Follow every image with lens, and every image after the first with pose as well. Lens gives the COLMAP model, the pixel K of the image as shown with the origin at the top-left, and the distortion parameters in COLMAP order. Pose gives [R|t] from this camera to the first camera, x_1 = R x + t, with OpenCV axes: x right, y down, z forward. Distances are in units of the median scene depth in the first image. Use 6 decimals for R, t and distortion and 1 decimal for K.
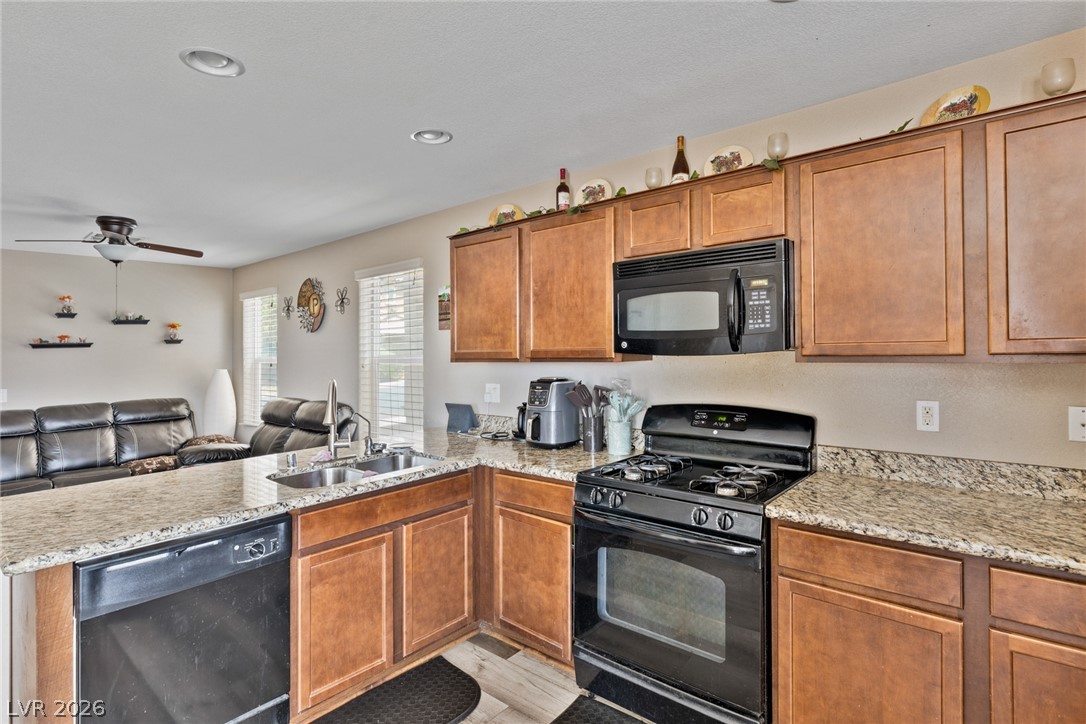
lens RADIAL K [[562.0, 0, 518.6], [0, 562.0, 349.3], [0, 0, 1]] dist [0.000724, -0.000278]
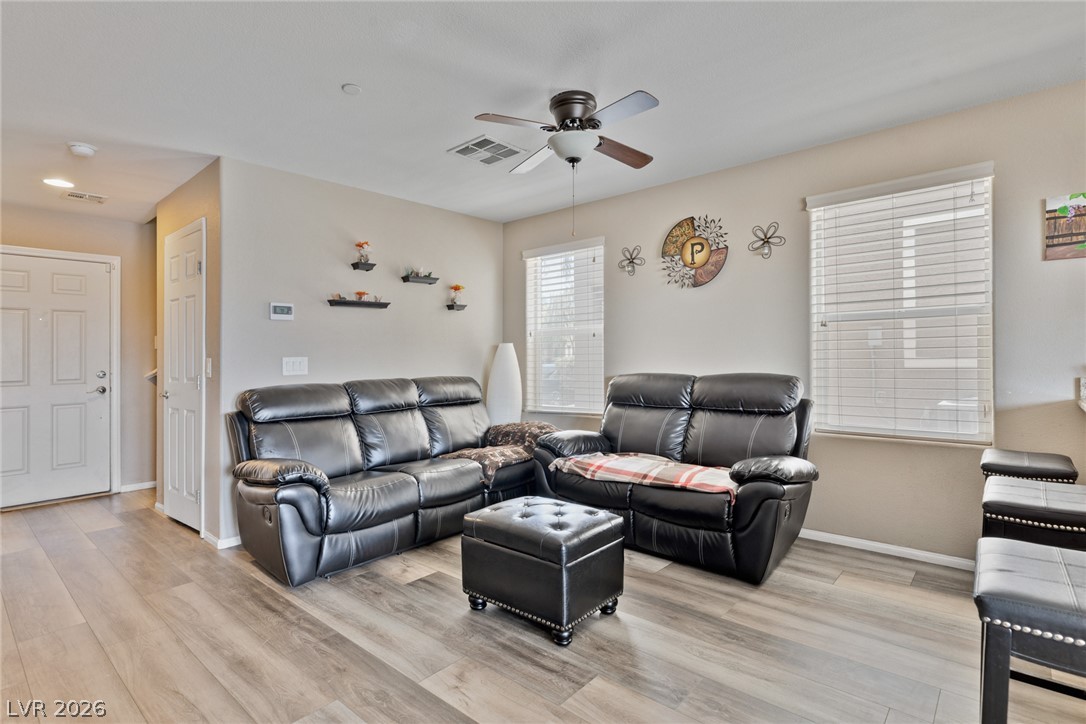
lens RADIAL K [[545.5, 0, 511.1], [0, 545.5, 370.2], [0, 0, 1]] dist [0.000178, 0.000142]
pose [[0.999946, 0.006176, -0.008378, -1.260934], [-0.005999, 0.999761, 0.021040, 0.143537], [0.008506, -0.020988, 0.999744, 0.508167]]
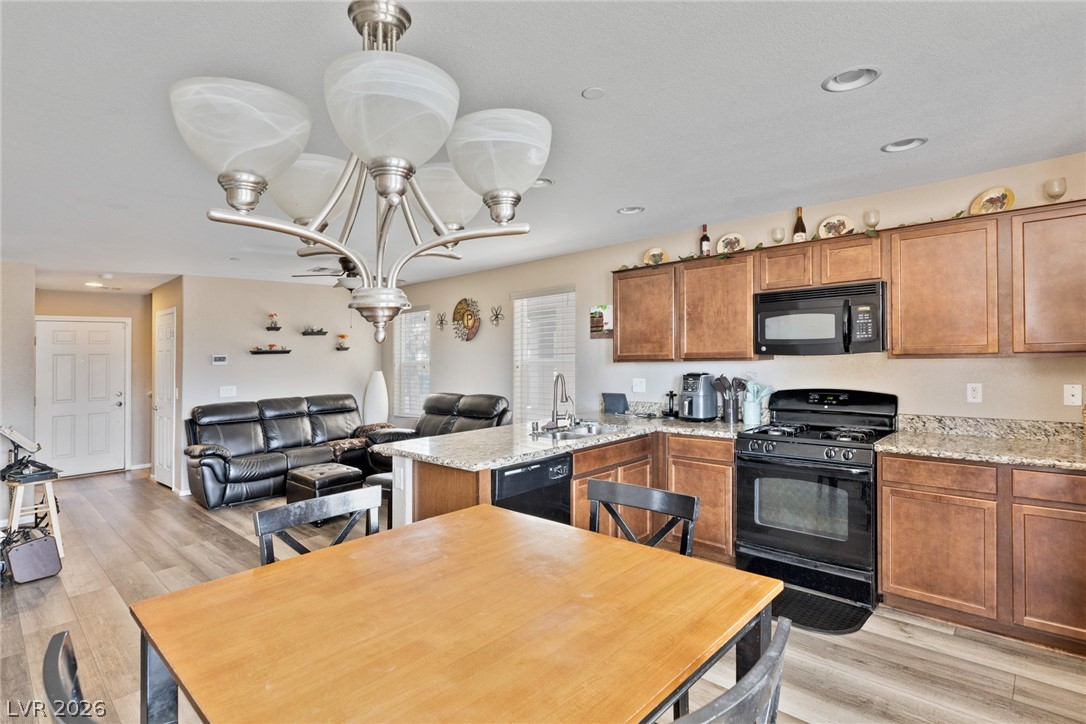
lens RADIAL K [[557.4, 0, 516.6], [0, 557.4, 360.1], [0, 0, 1]] dist [-0.001928, 0.000049]
pose [[0.998920, -0.003534, -0.046327, -0.408169], [0.003848, 0.999970, 0.006685, 0.009956], [0.046302, -0.006857, 0.998904, -0.523094]]
